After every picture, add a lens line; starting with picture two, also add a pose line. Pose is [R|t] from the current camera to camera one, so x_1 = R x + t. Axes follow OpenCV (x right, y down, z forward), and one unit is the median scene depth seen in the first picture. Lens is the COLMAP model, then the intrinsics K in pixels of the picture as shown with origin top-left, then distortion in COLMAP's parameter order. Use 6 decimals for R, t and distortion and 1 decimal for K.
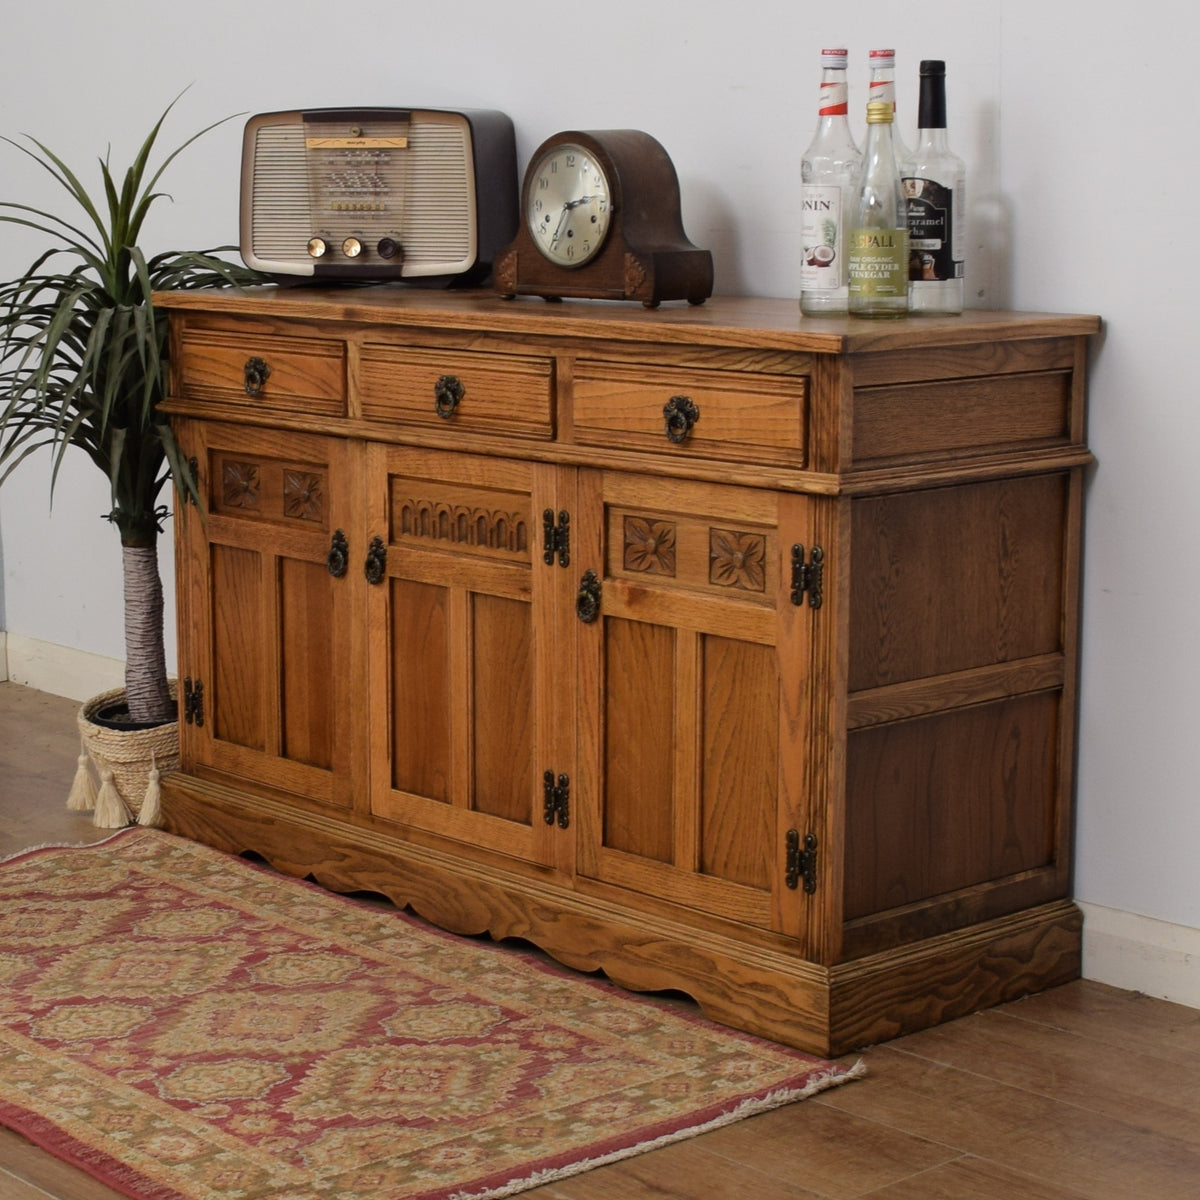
lens RADIAL K [[2688.4, 0, 557.3], [0, 2688.4, 667.5], [0, 0, 1]] dist [-0.078046, -0.116098]
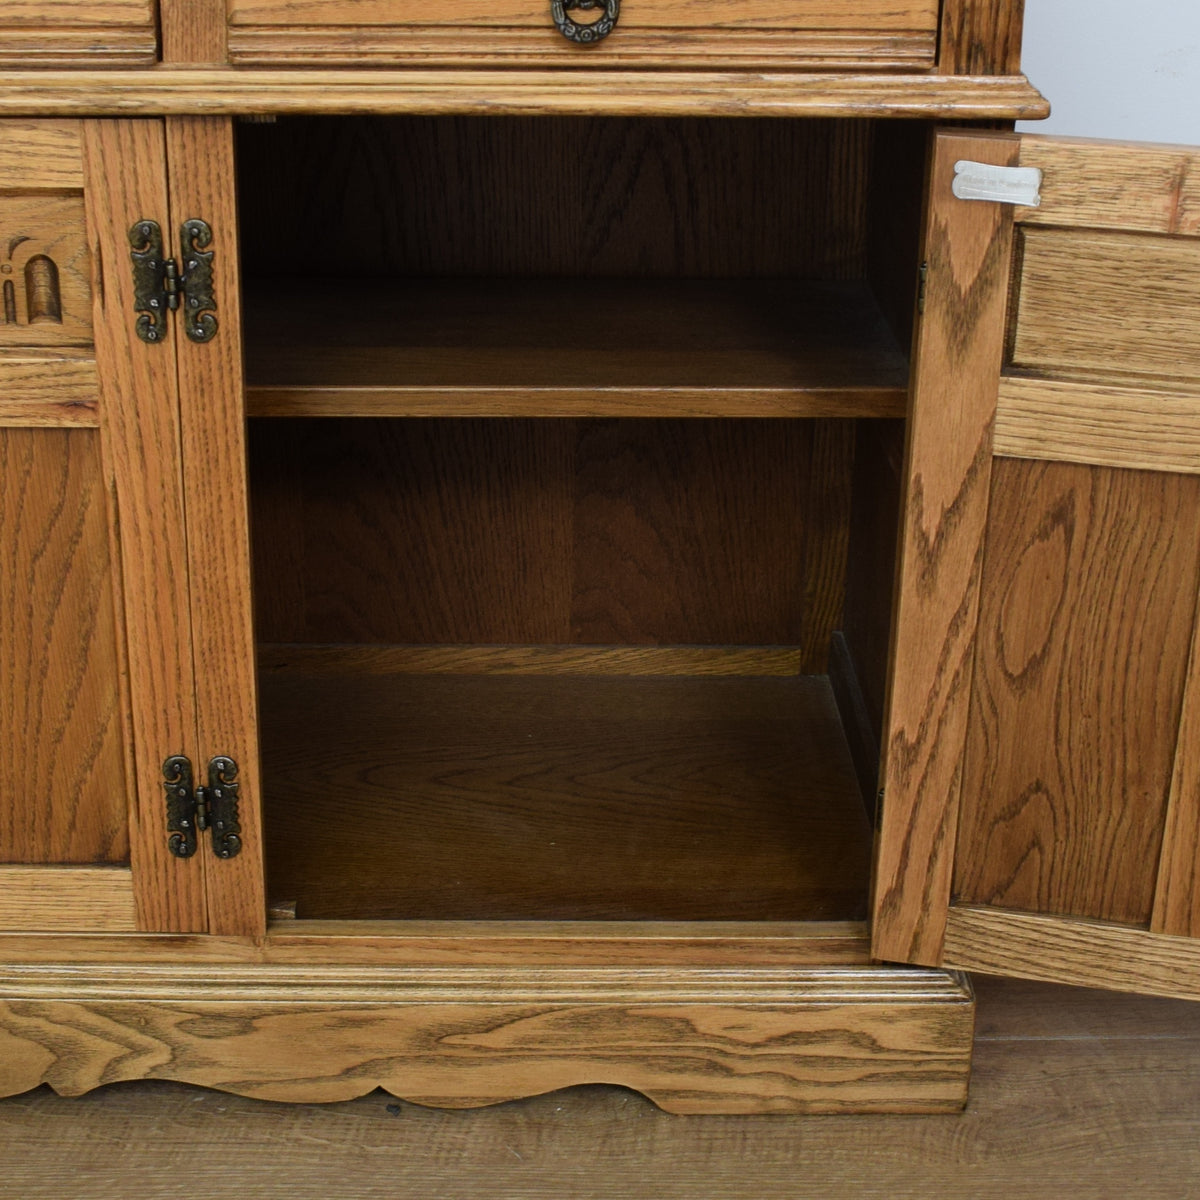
lens RADIAL K [[2261.3, 0, 571.7], [0, 2261.3, 599.2], [0, 0, 1]] dist [-0.098757, 0.009338]
pose [[0.656120, -0.289083, 0.697092, -0.238983], [0.128352, 0.953010, 0.274403, -0.093927], [-0.743661, -0.090568, 0.662394, 0.707404]]
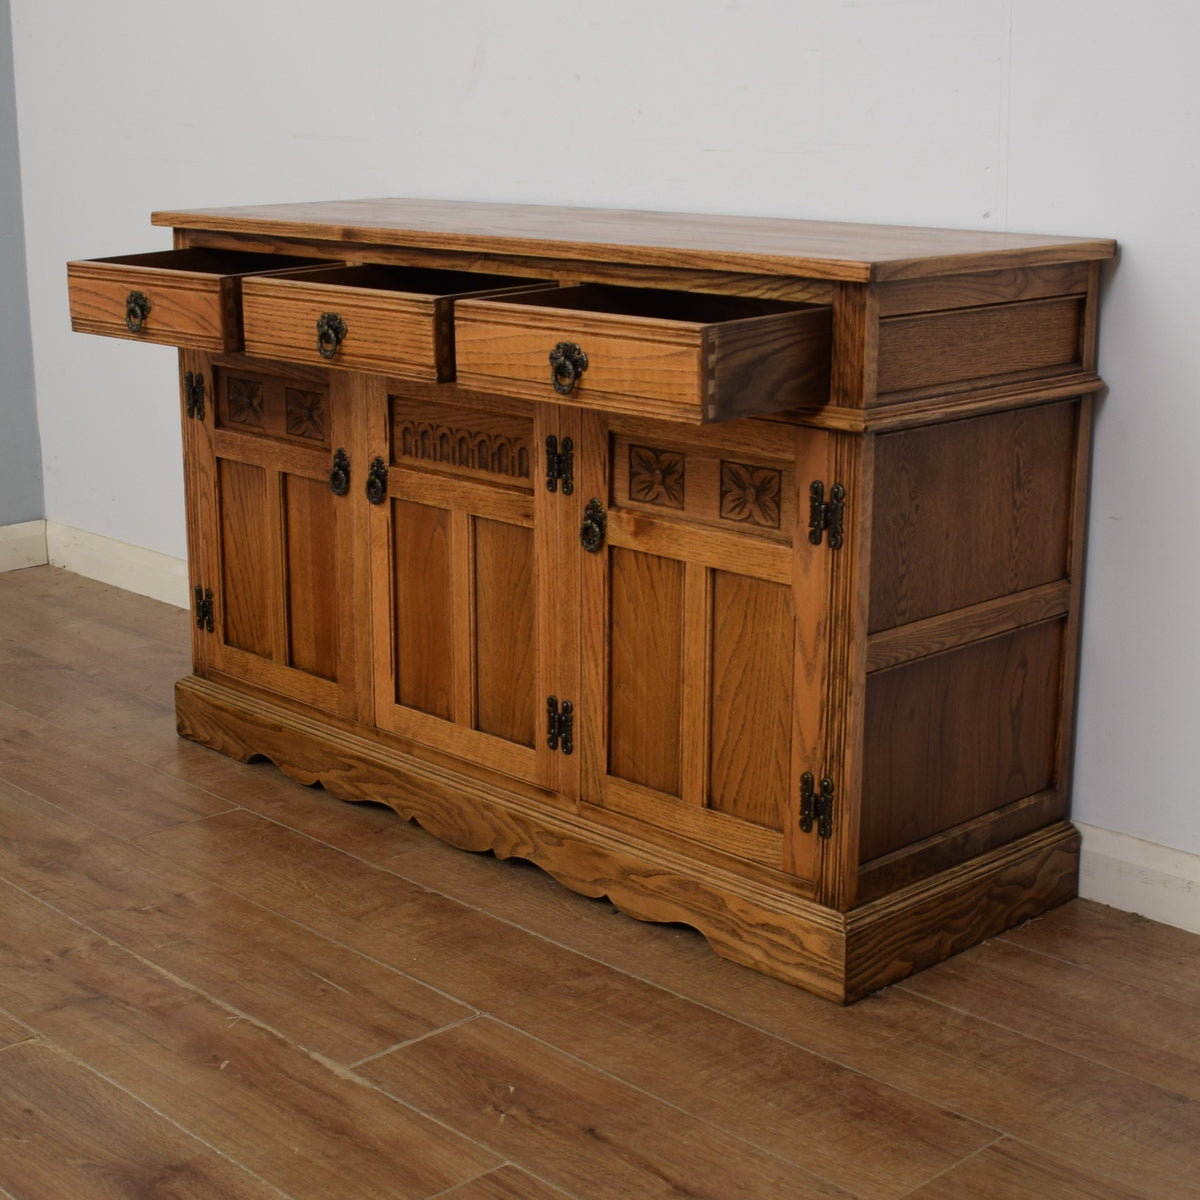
lens RADIAL K [[2020.7, 0, 600.5], [0, 2020.7, 629.0], [0, 0, 1]] dist [-0.072578, -0.095423]
pose [[0.999291, -0.006364, 0.037114, -0.013430], [0.003746, 0.997527, 0.070189, -0.040858], [-0.037469, -0.070000, 0.996843, 0.261212]]
